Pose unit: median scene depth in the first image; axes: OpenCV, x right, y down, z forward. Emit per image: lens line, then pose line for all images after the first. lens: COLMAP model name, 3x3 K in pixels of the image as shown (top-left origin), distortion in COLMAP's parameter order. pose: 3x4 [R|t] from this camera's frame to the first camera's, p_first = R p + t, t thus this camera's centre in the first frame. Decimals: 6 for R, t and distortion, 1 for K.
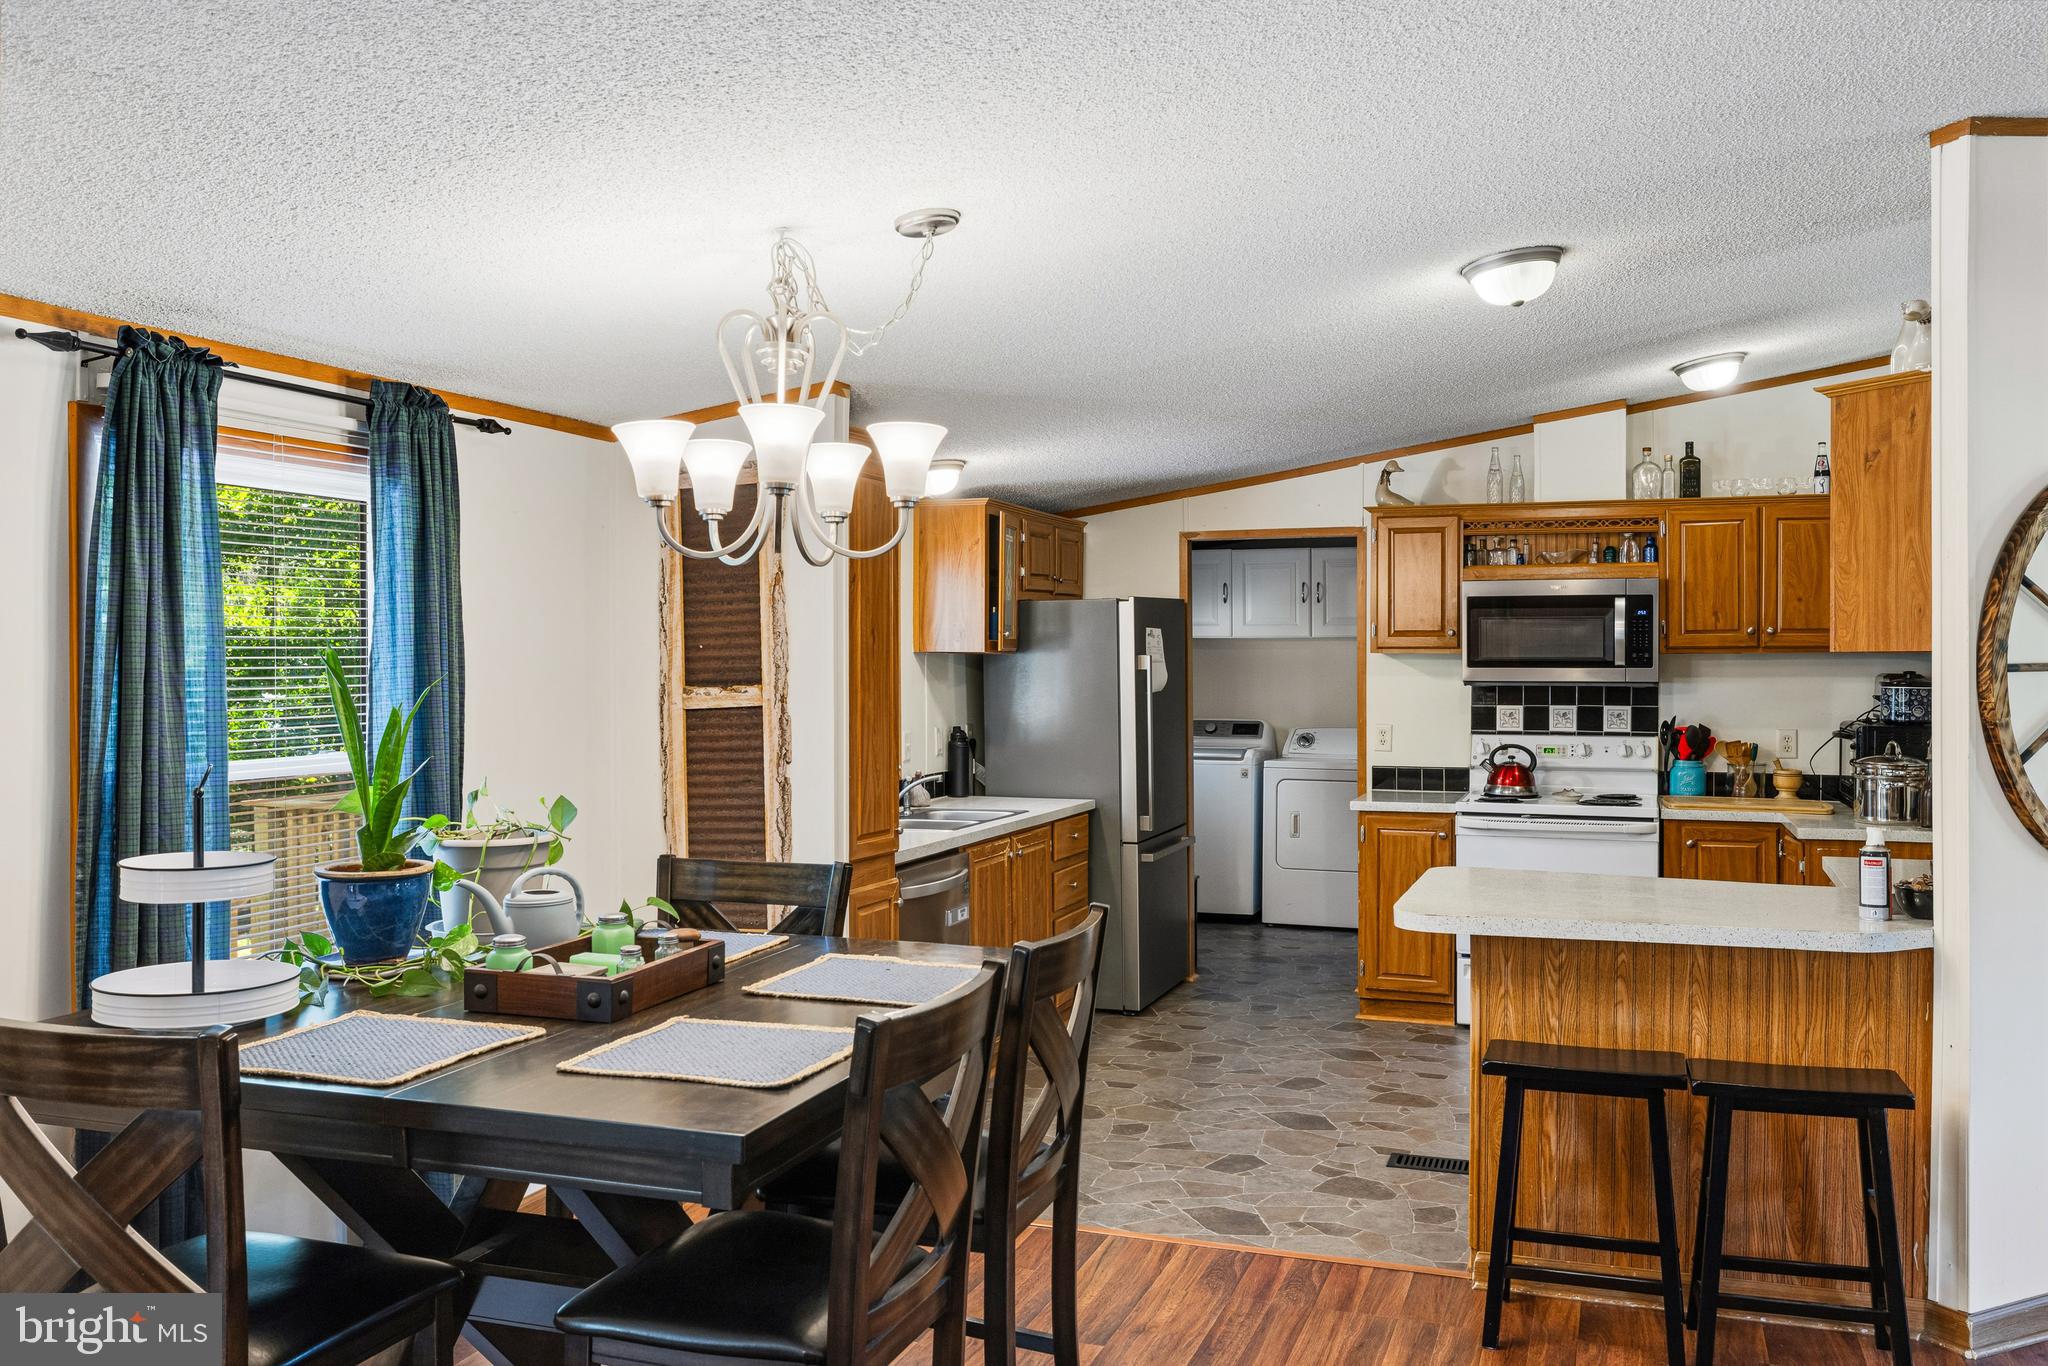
lens RADIAL K [[1712.3, 0, 1024.7], [0, 1712.3, 680.1], [0, 0, 1]] dist [0.016613, -0.023299]
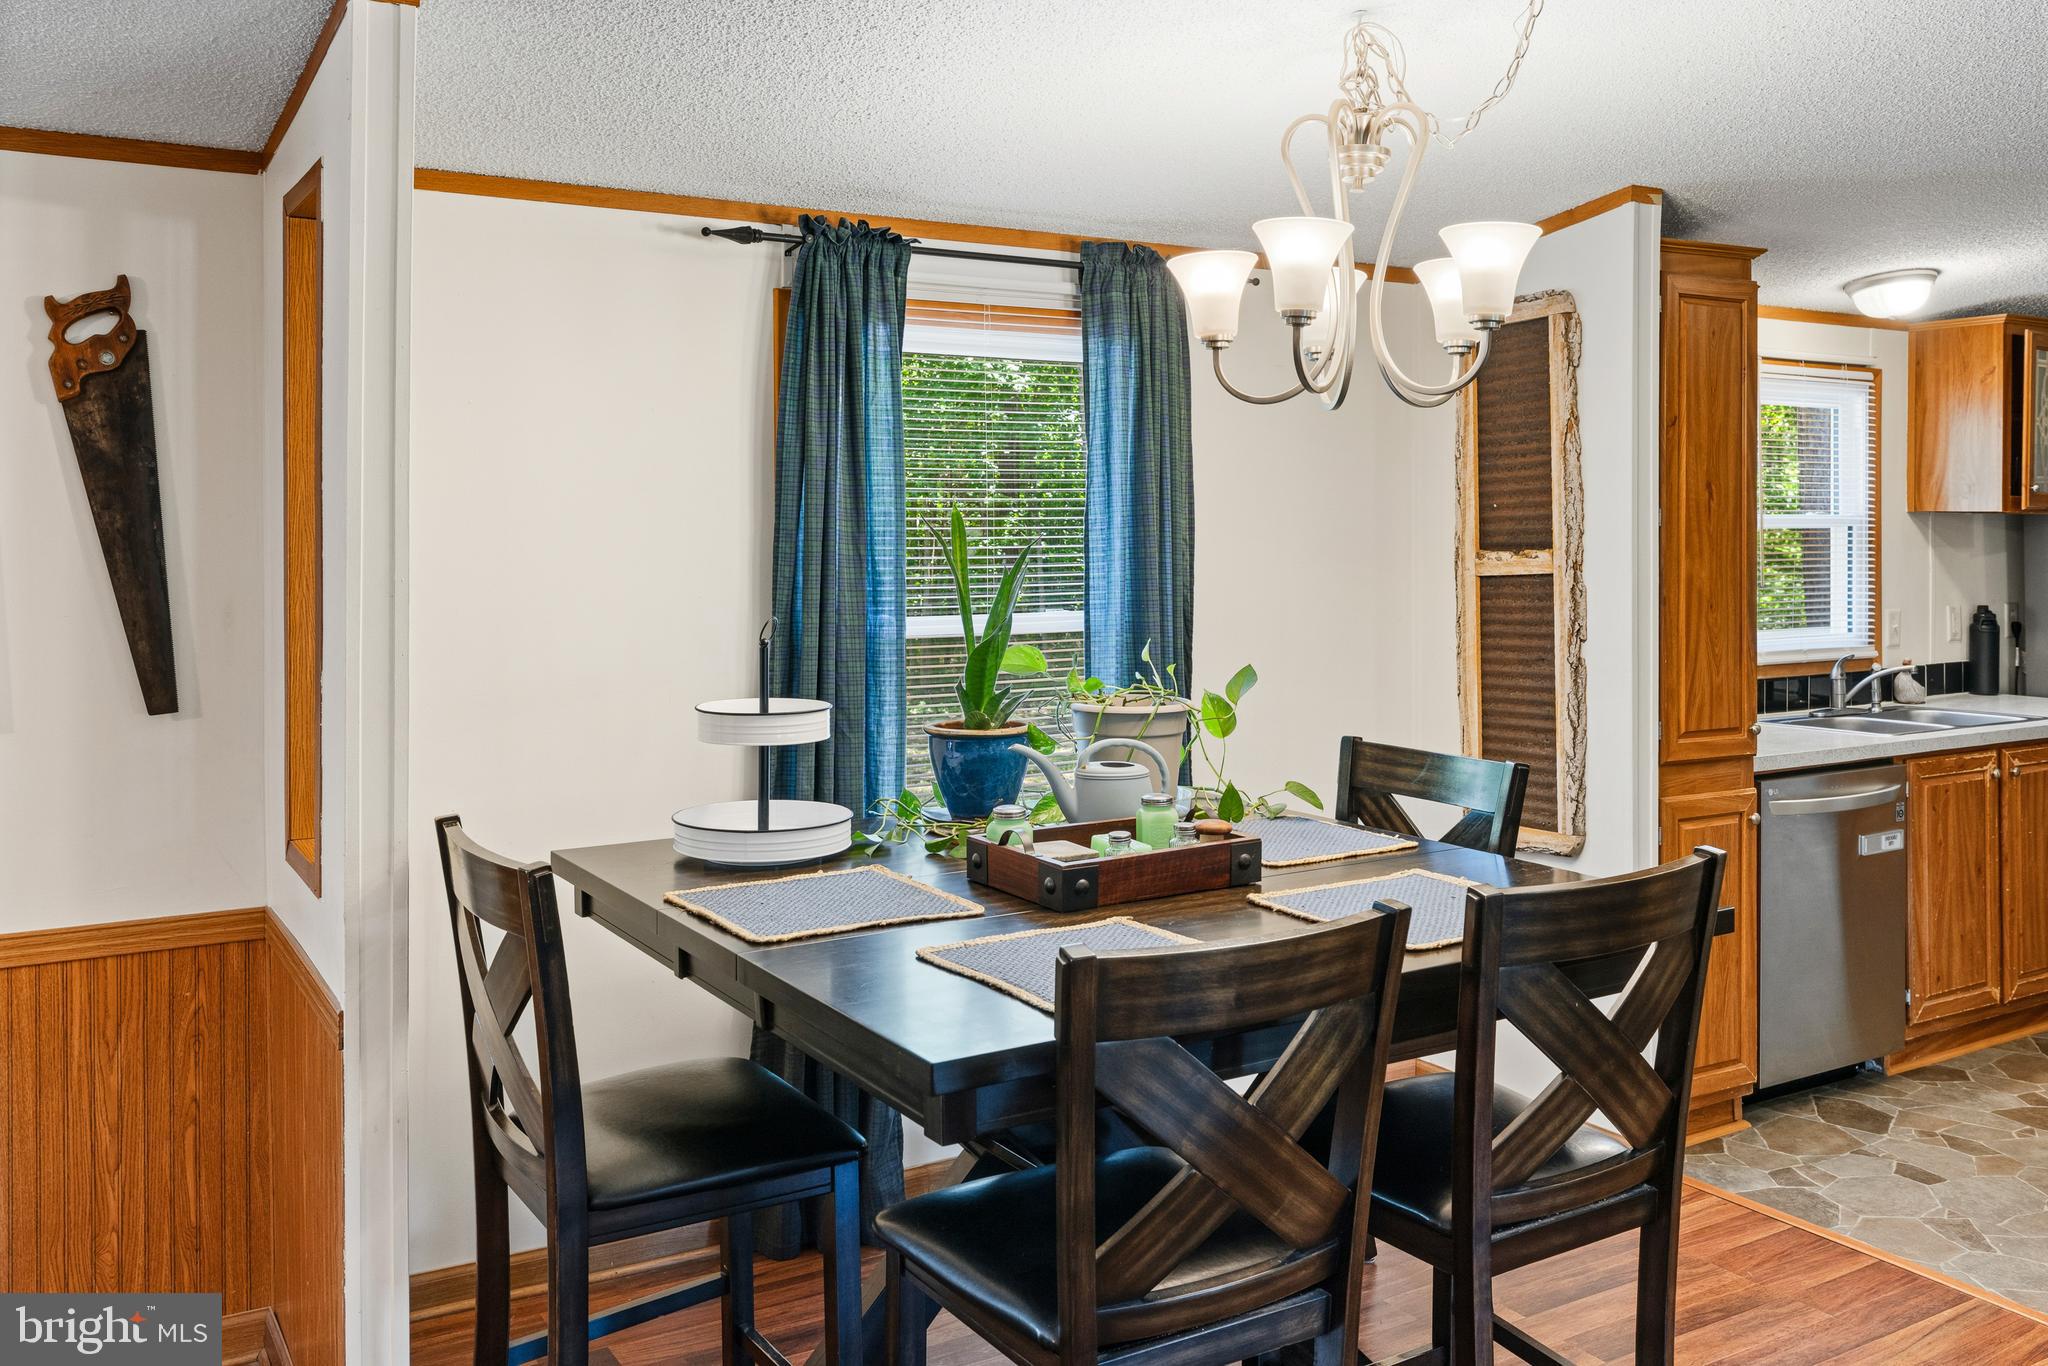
lens RADIAL K [[1712.3, 0, 1040.9], [0, 1712.3, 563.5], [0, 0, 1]] dist [0.016613, -0.023299]
pose [[0.774020, 0.013295, -0.633022, 0.238894], [-0.006741, 0.999896, 0.012759, 0.000746], [0.633126, -0.005609, 0.774029, 0.205778]]
